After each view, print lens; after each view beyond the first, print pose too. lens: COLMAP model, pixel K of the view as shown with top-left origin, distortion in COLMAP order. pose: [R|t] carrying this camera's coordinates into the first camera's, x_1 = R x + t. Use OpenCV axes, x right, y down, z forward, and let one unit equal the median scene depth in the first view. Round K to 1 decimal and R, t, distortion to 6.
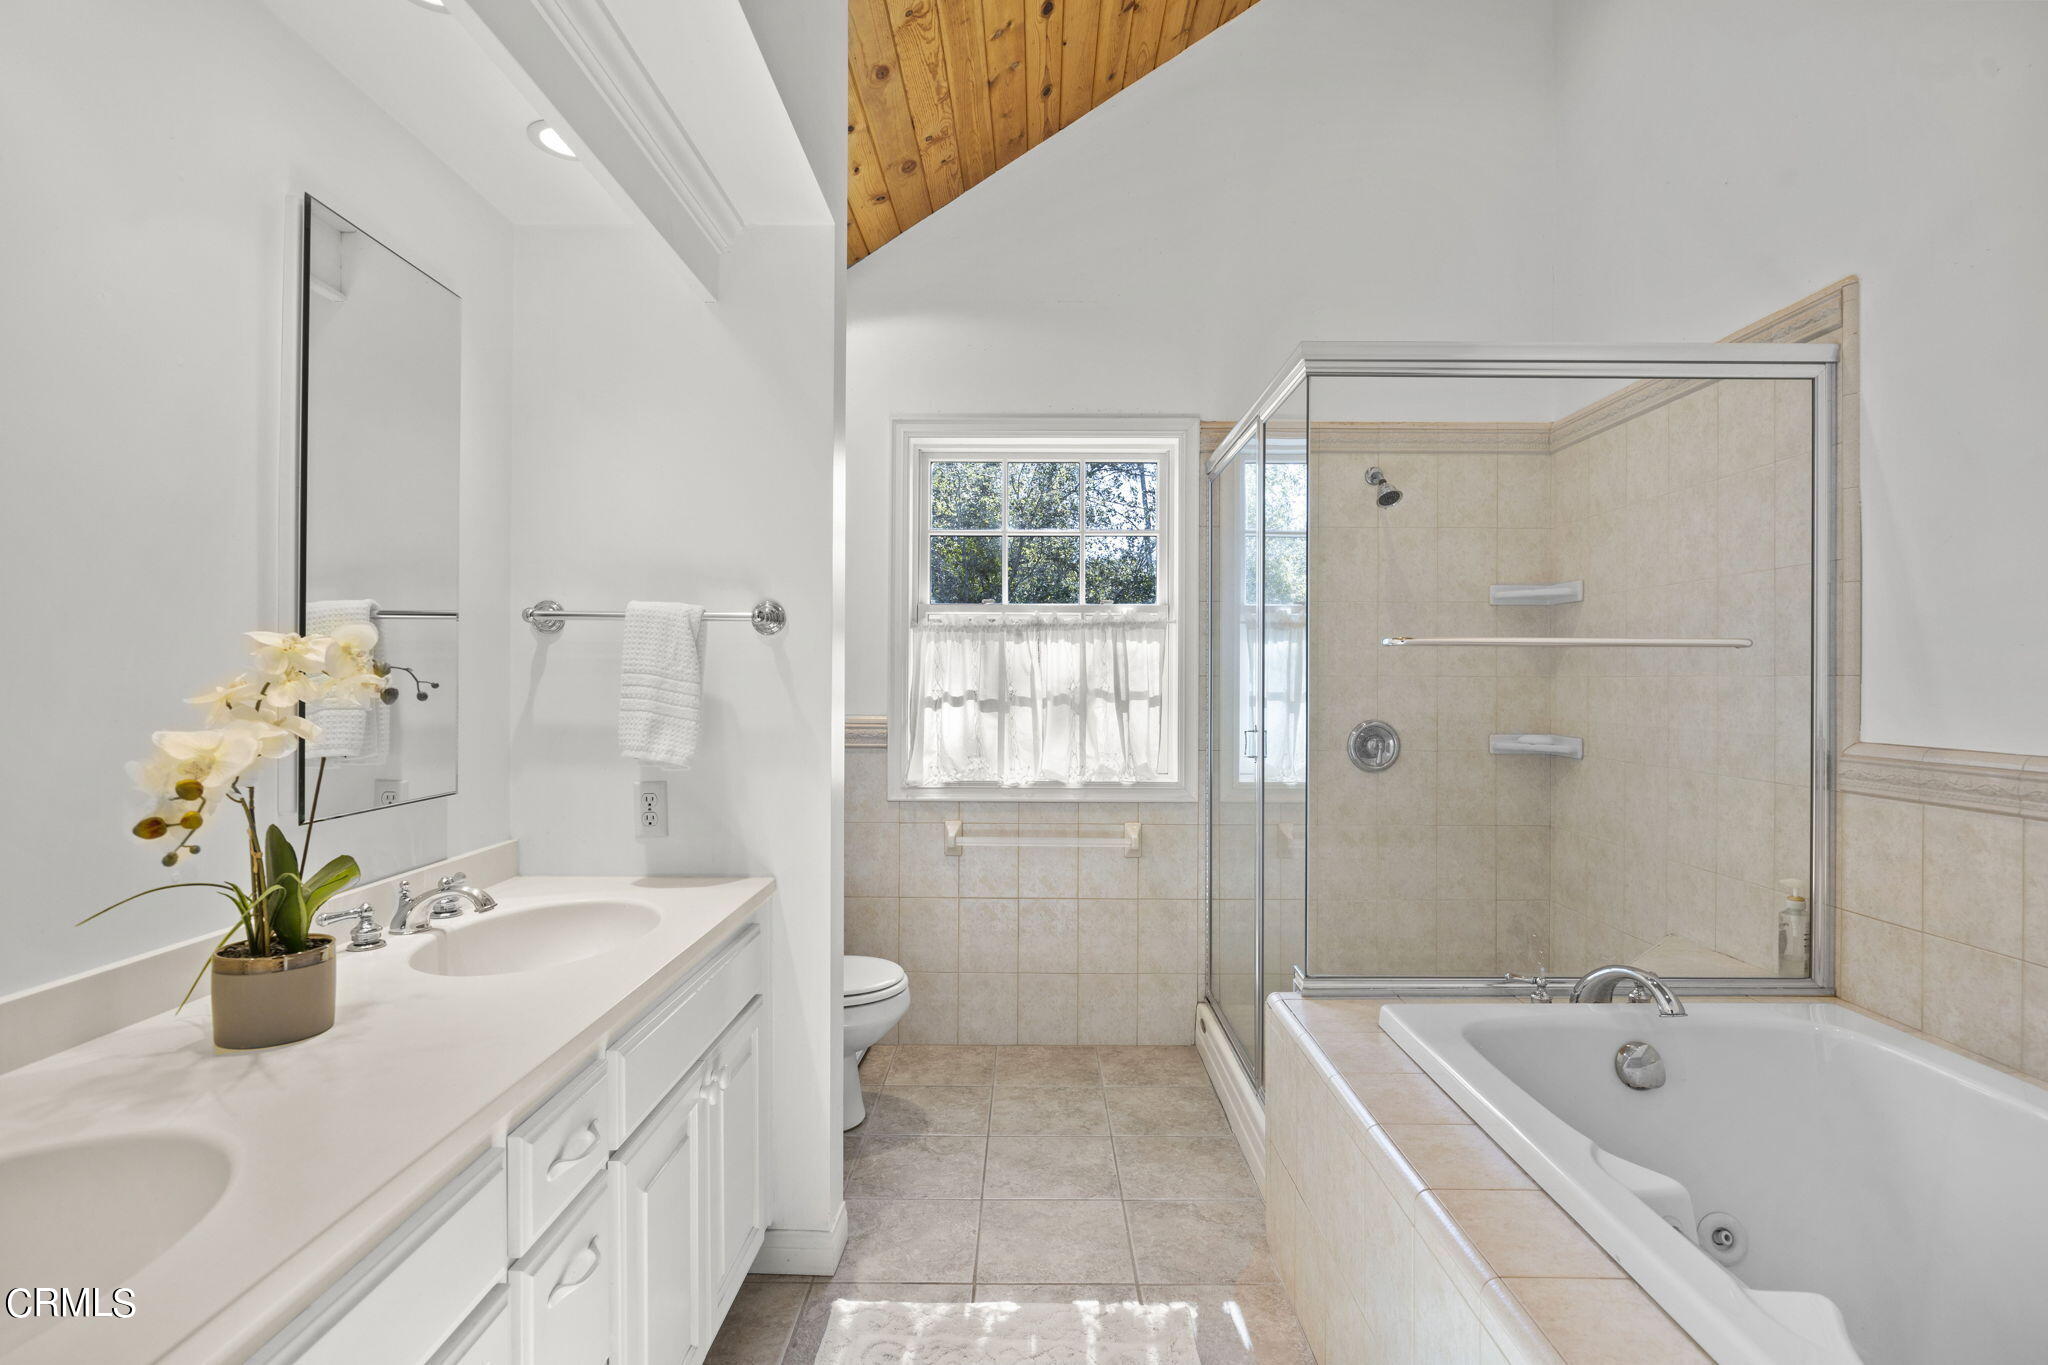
lens RADIAL K [[1004.2, 0, 1030.1], [0, 1004.2, 675.1], [0, 0, 1]] dist [0.000329, 0.000037]
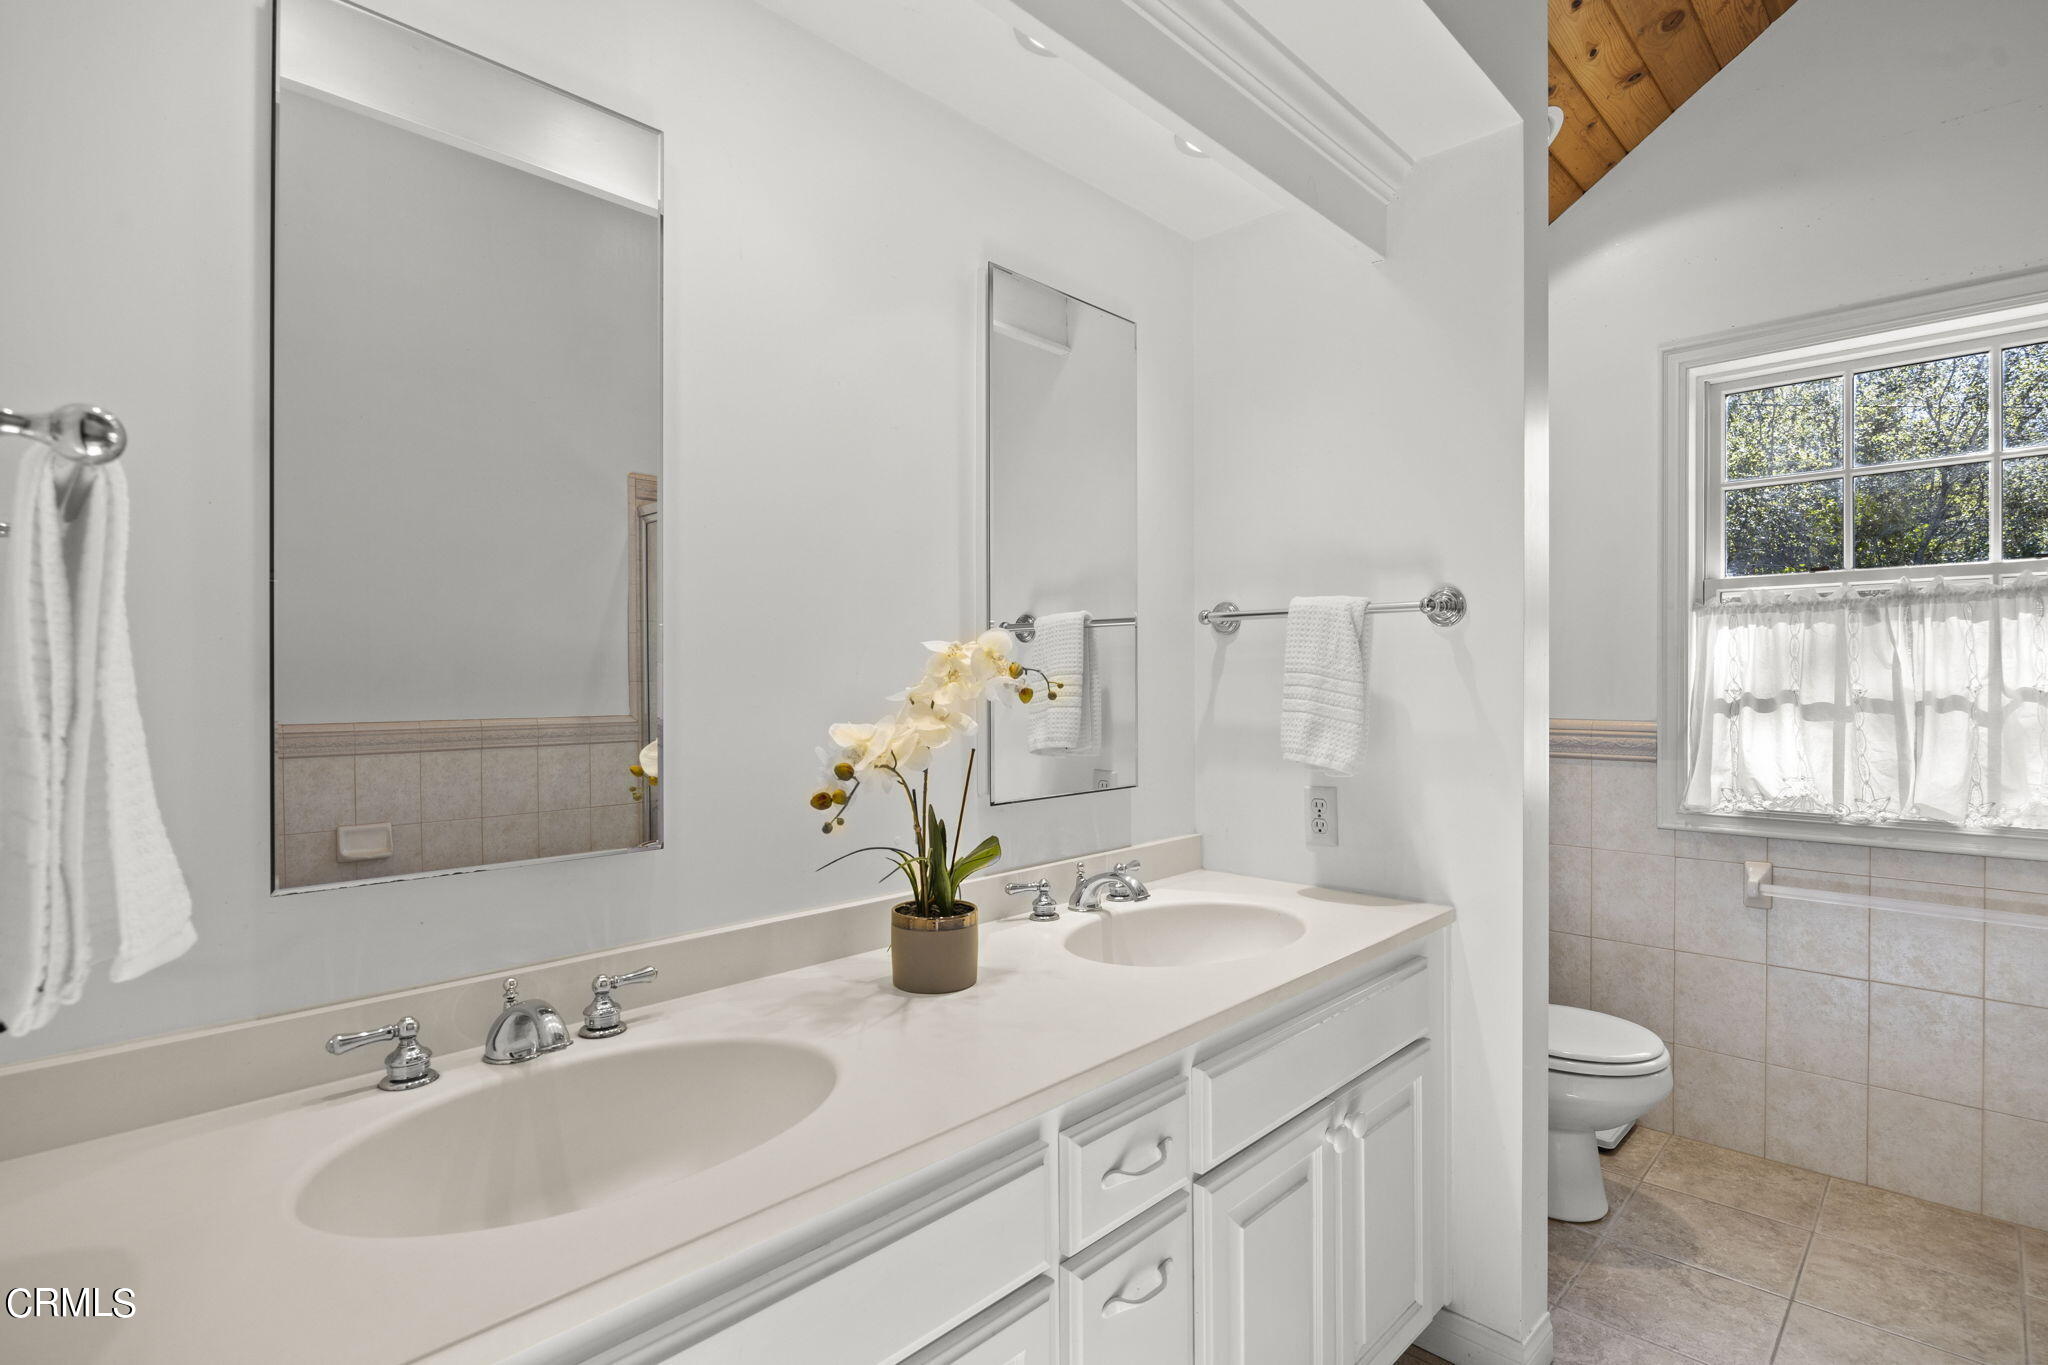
lens RADIAL K [[1004.2, 0, 1038.5], [0, 1004.2, 687.2], [0, 0, 1]] dist [0.000329, 0.000037]
pose [[0.730084, -0.002856, -0.683352, 0.076423], [0.010764, 0.999915, 0.007320, 0.002315], [0.683273, -0.012700, 0.730053, 0.125828]]
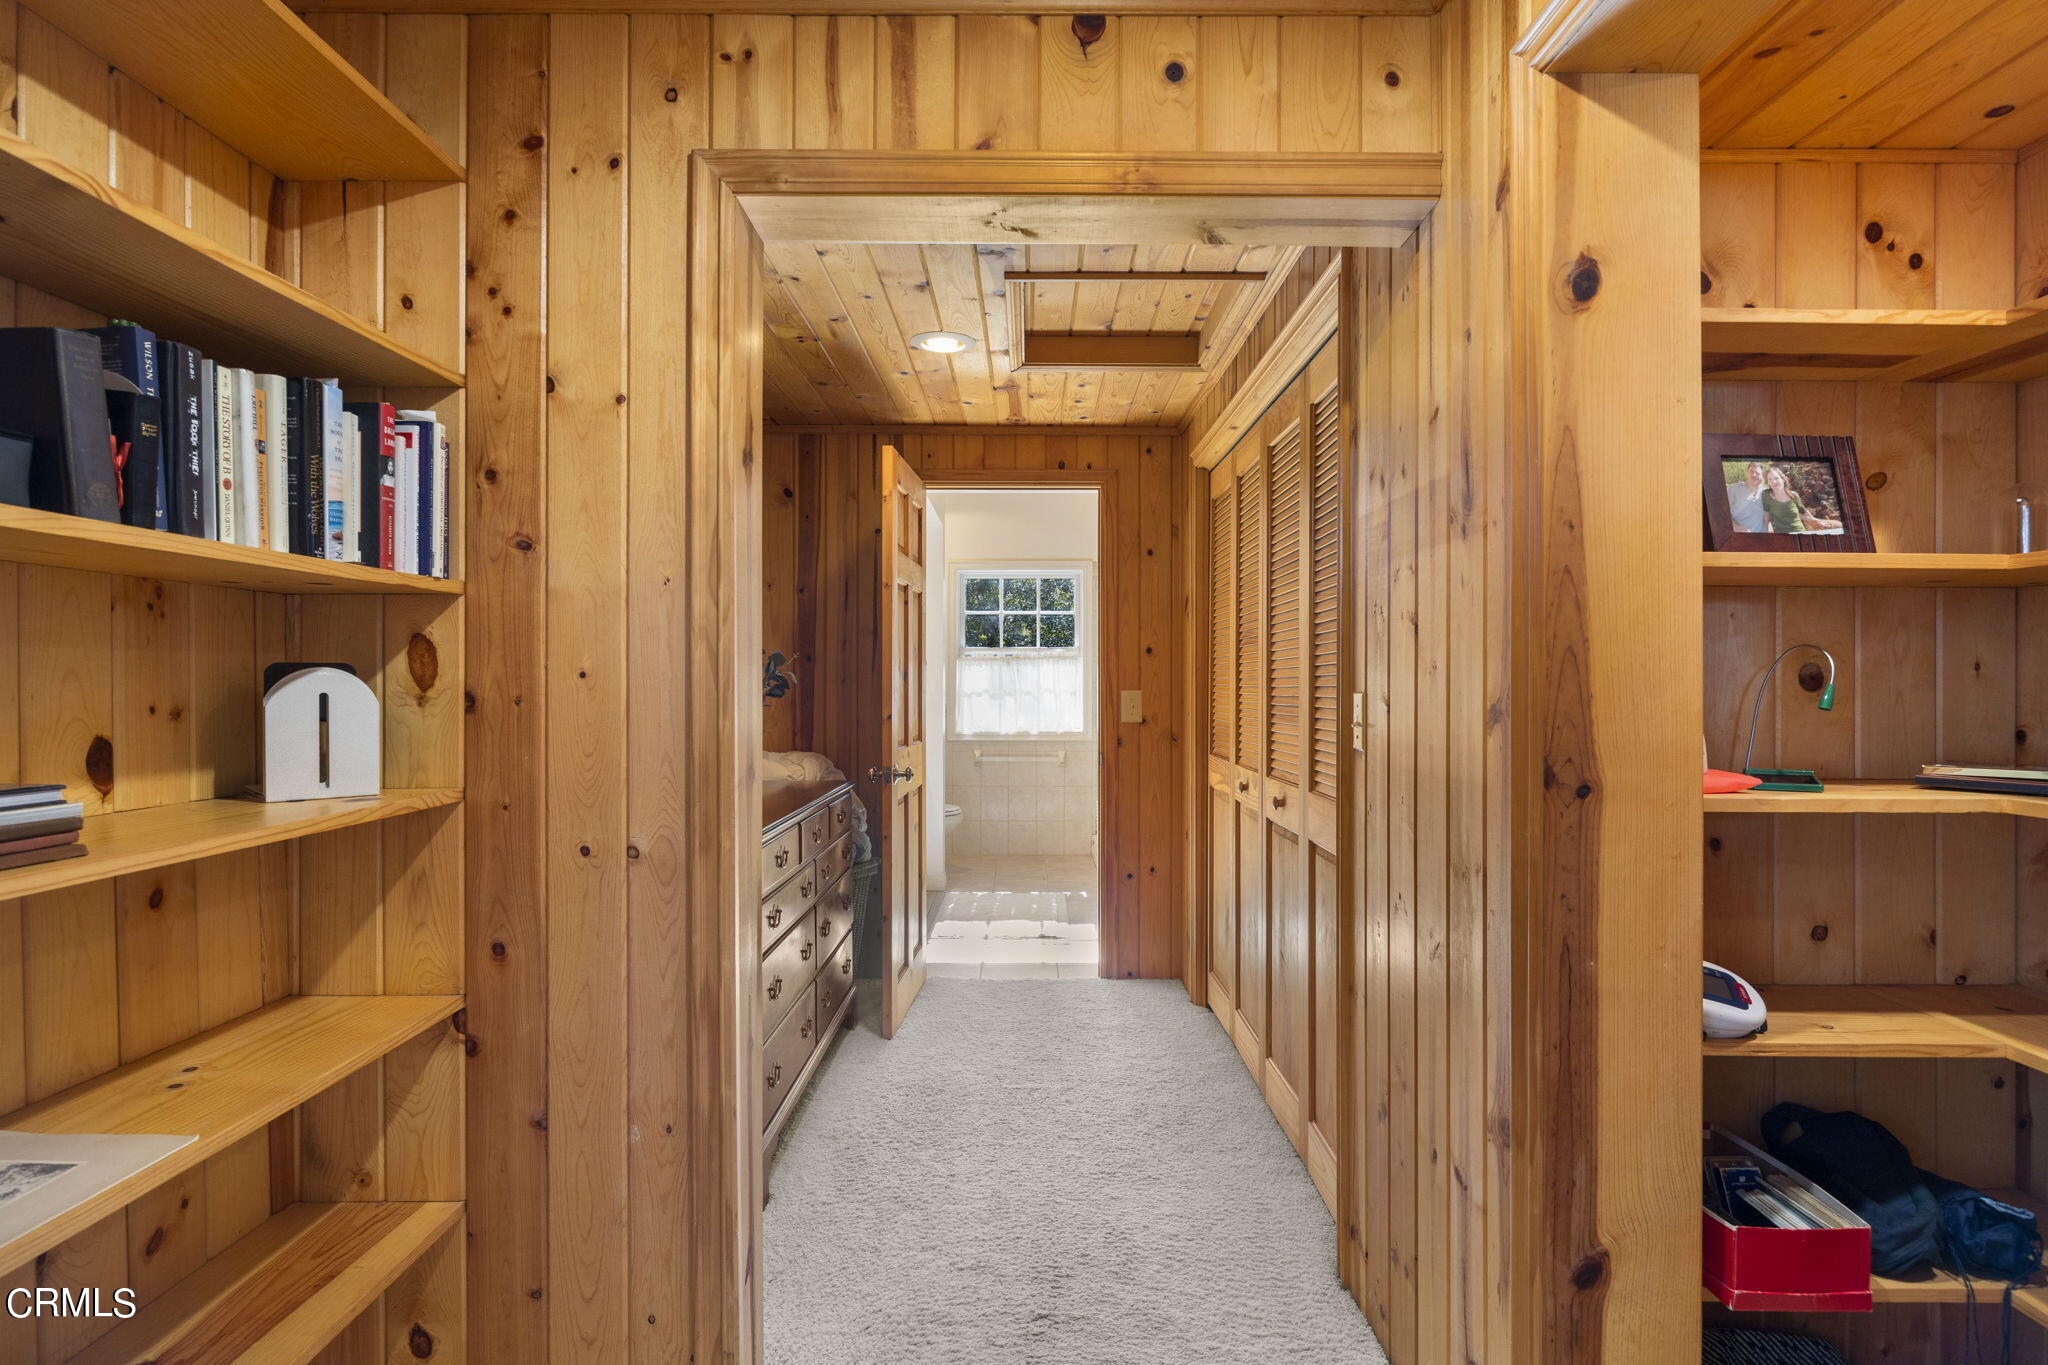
lens RADIAL K [[1004.2, 0, 1028.1], [0, 1004.2, 683.7], [0, 0, 1]] dist [0.000329, 0.000037]
pose [[0.999949, -0.007280, -0.007037, 0.077836], [0.007359, 0.999910, 0.011237, -0.032451], [0.006955, -0.011289, 0.999912, -1.909504]]
